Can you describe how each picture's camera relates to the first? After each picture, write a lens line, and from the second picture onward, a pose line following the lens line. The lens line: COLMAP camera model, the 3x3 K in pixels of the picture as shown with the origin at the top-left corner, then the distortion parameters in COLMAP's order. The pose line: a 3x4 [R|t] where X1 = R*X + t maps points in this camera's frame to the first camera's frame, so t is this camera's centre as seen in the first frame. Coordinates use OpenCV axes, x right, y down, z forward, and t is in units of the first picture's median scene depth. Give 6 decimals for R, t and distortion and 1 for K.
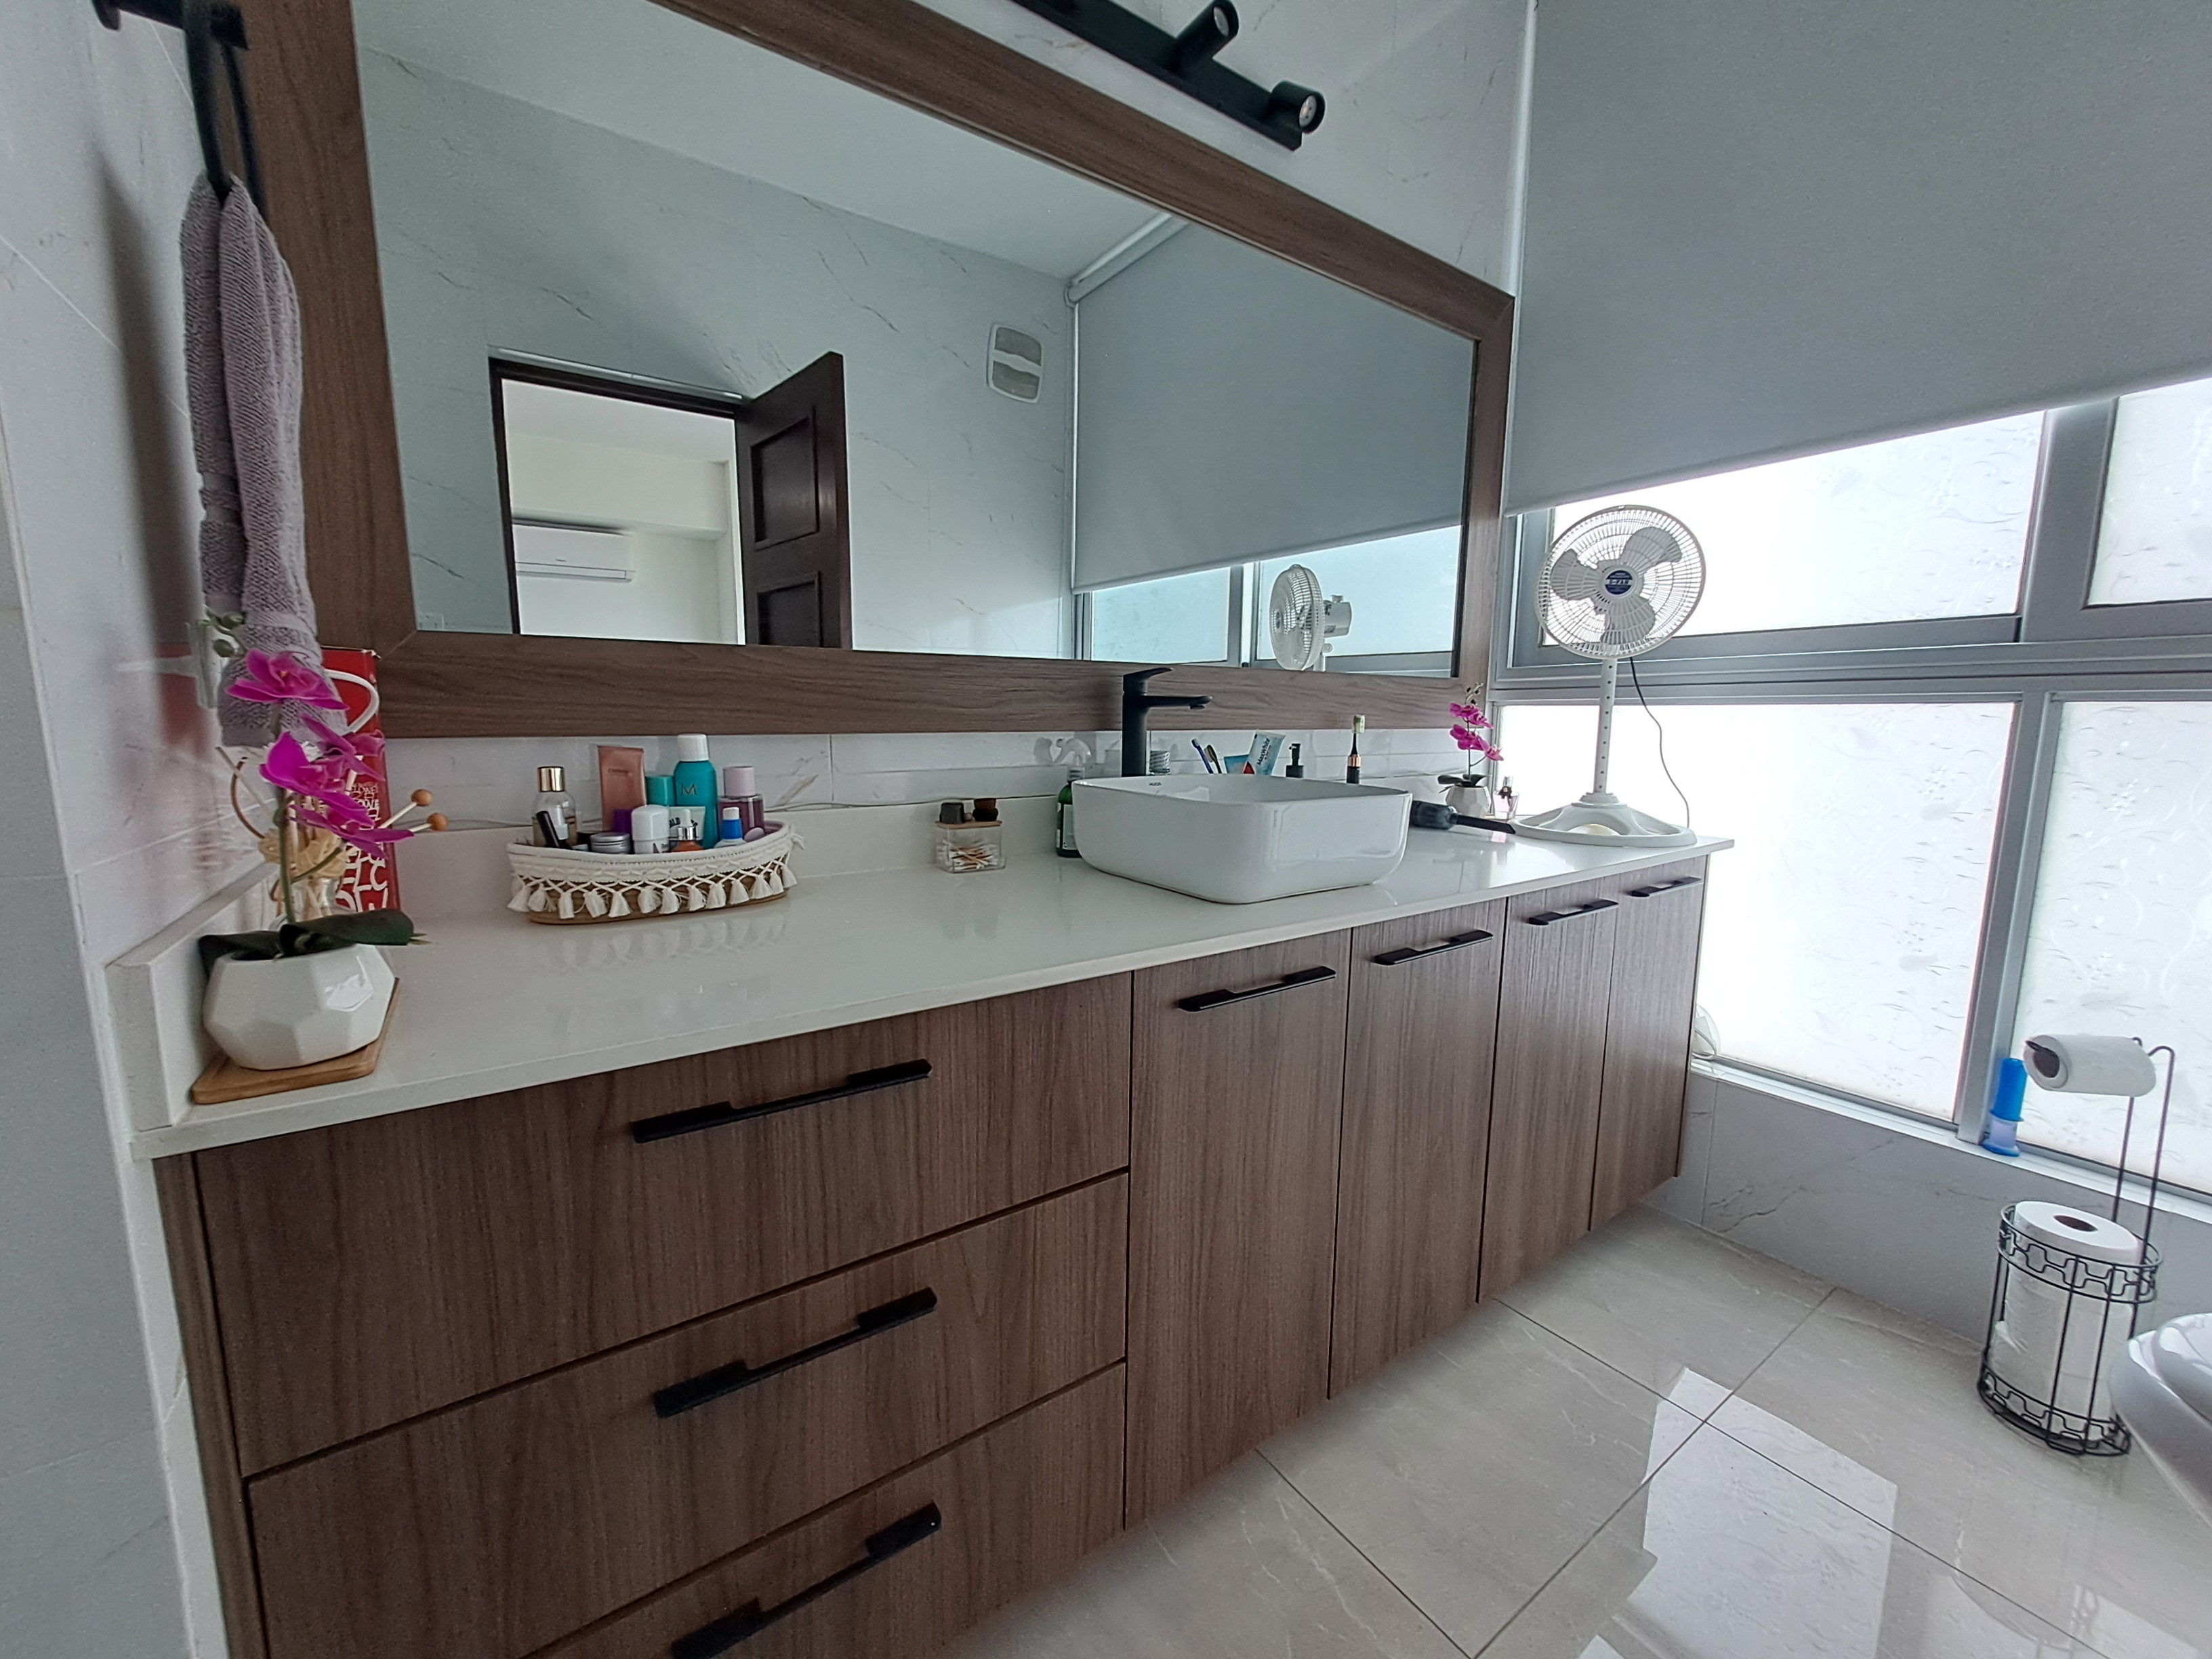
lens RADIAL K [[867.0, 0, 1093.7], [0, 867.0, 834.8], [0, 0, 1]] dist [0.001884, -0.002382]
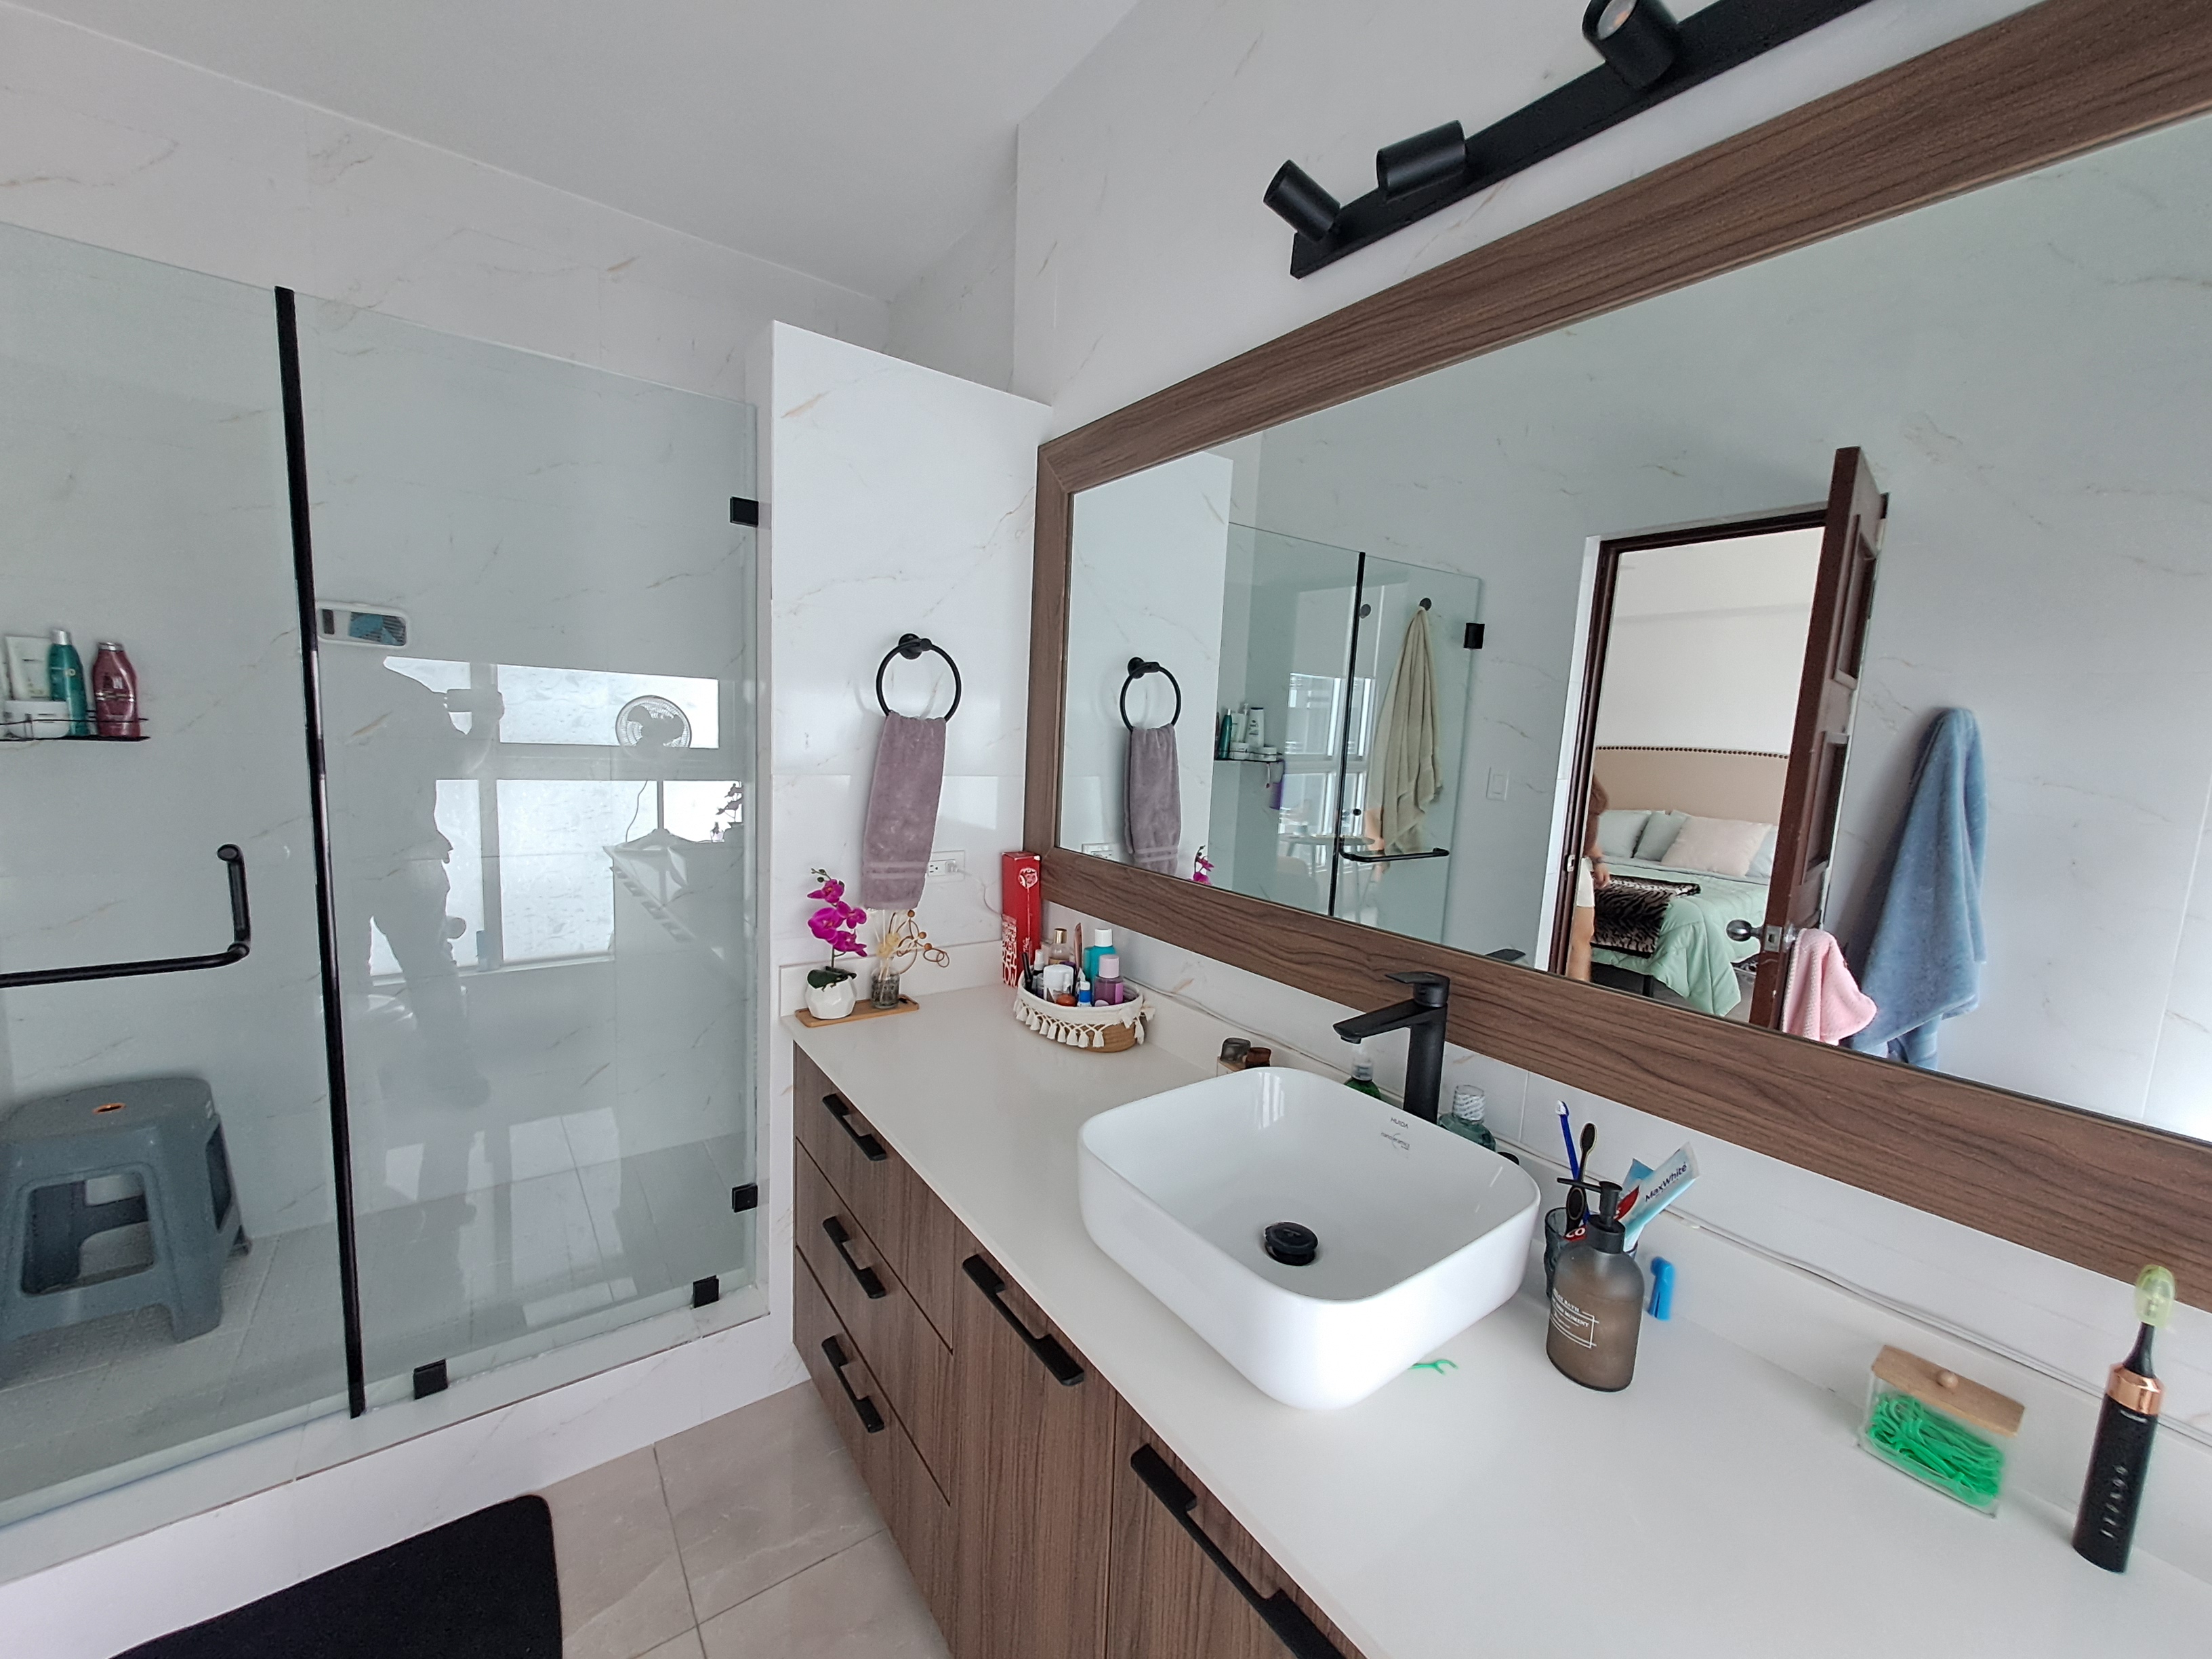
lens RADIAL K [[867.0, 0, 1093.7], [0, 867.0, 834.8], [0, 0, 1]] dist [0.001884, -0.002382]
pose [[0.022113, 0.122830, -0.992181, 1.045523], [-0.185912, 0.975619, 0.116636, -0.457217], [0.982318, 0.181879, 0.044409, 0.894299]]
